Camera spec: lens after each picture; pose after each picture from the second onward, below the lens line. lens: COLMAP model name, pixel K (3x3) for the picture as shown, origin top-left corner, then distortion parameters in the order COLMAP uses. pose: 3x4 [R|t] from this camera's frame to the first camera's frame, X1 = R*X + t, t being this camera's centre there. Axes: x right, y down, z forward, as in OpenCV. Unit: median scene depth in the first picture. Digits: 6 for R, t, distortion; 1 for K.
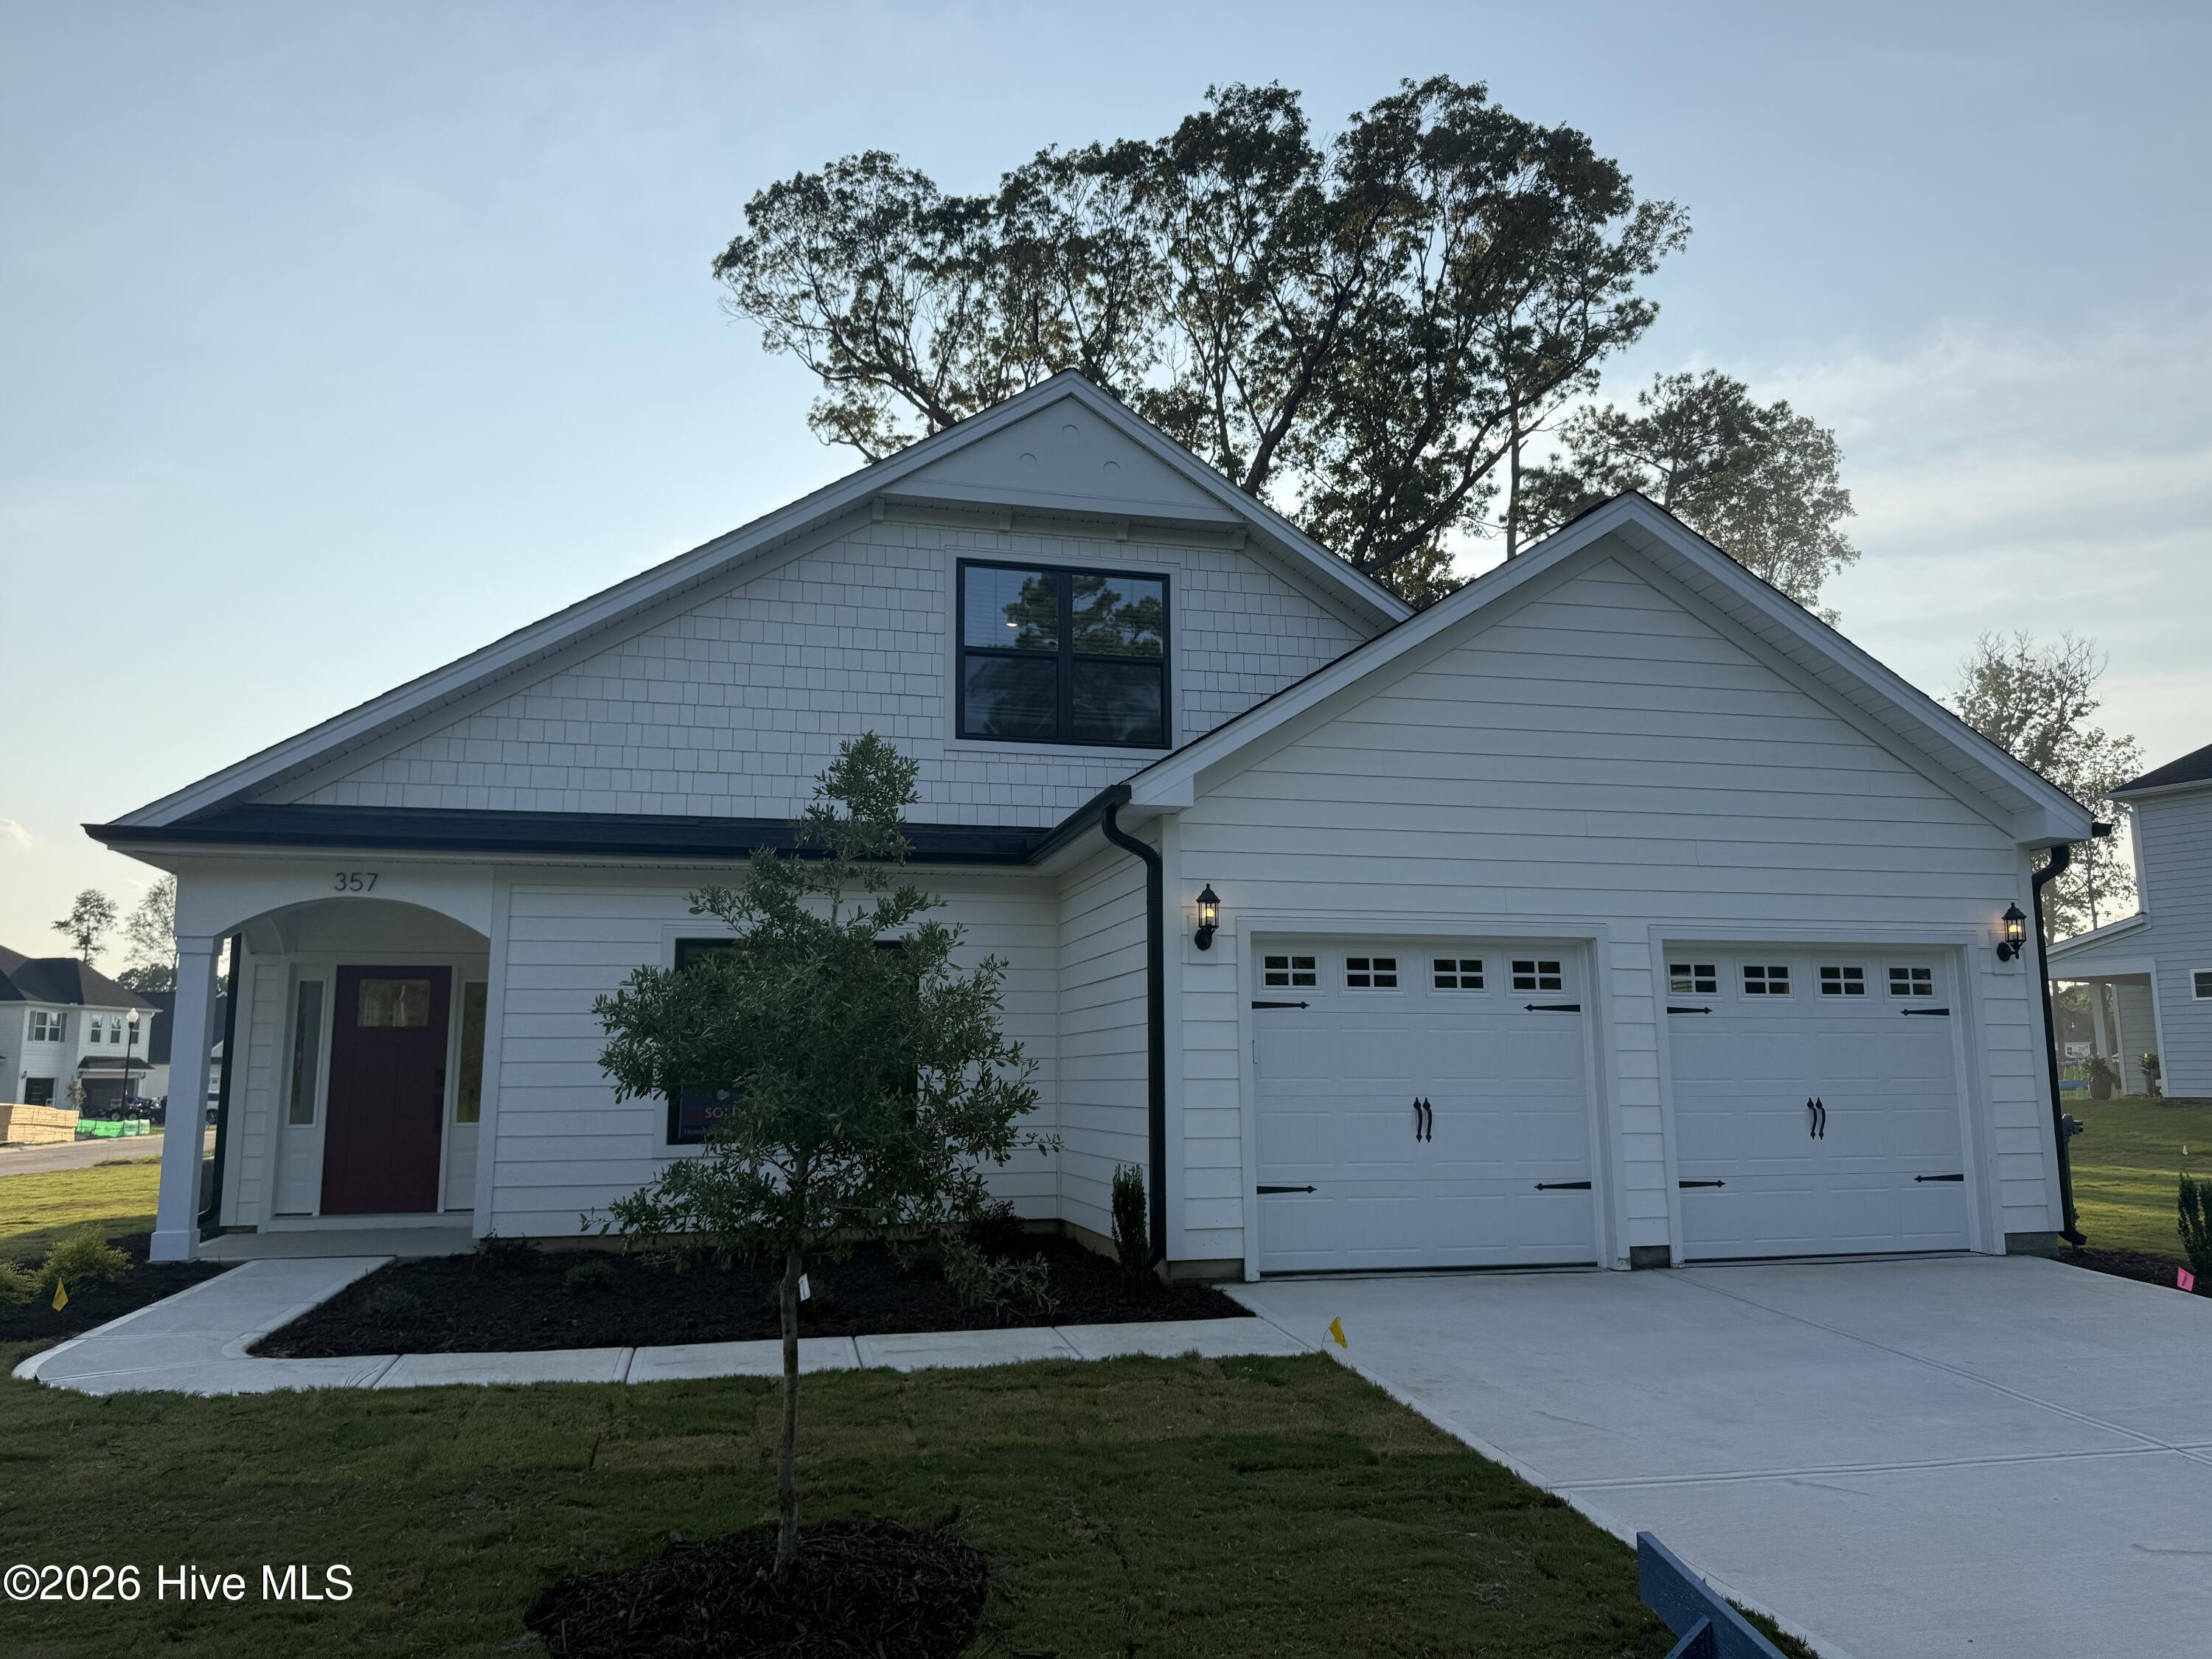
lens RADIAL K [[1559.5, 0, 1106.0], [0, 1559.5, 829.5], [0, 0, 1]] dist [0.099859, -0.138803]
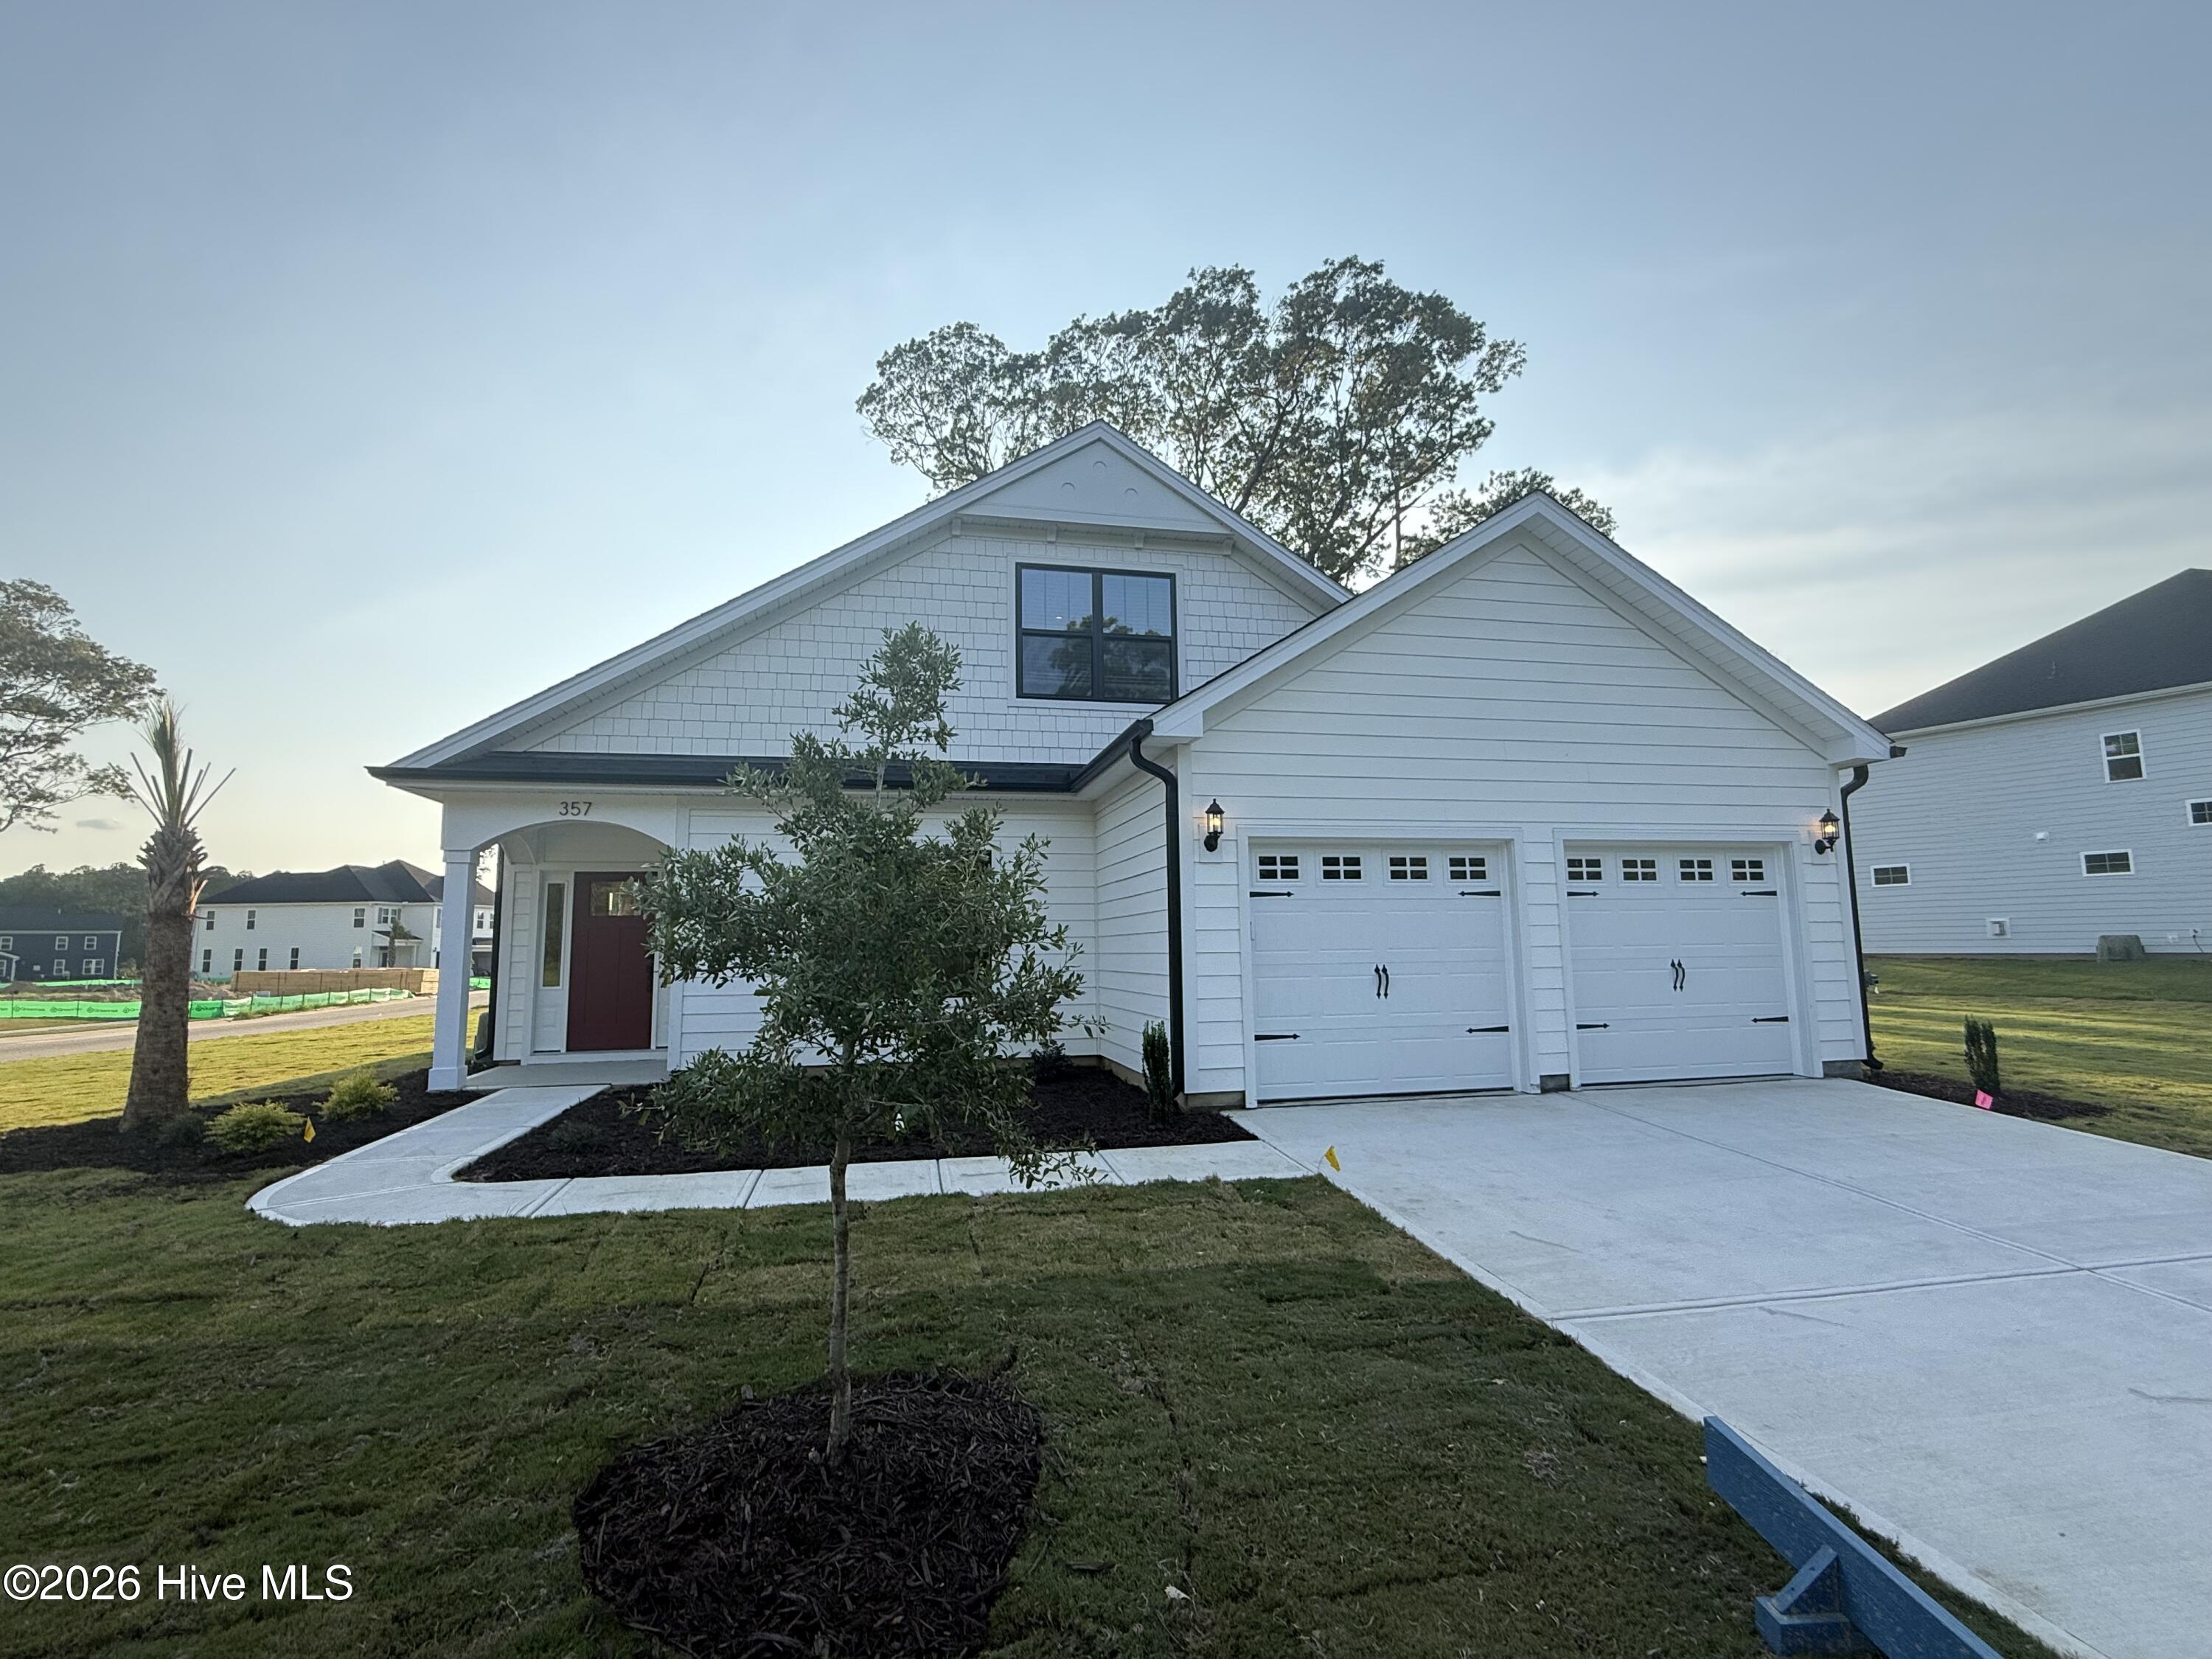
lens RADIAL K [[959.9, 0, 1095.0], [0, 959.9, 826.1], [0, 0, 1]] dist [0.001151, 0.000102]
pose [[0.999539, -0.012181, -0.027816, -0.009153], [0.013096, 0.999371, 0.032965, 0.027252], [0.027397, -0.033314, 0.999069, 0.201445]]
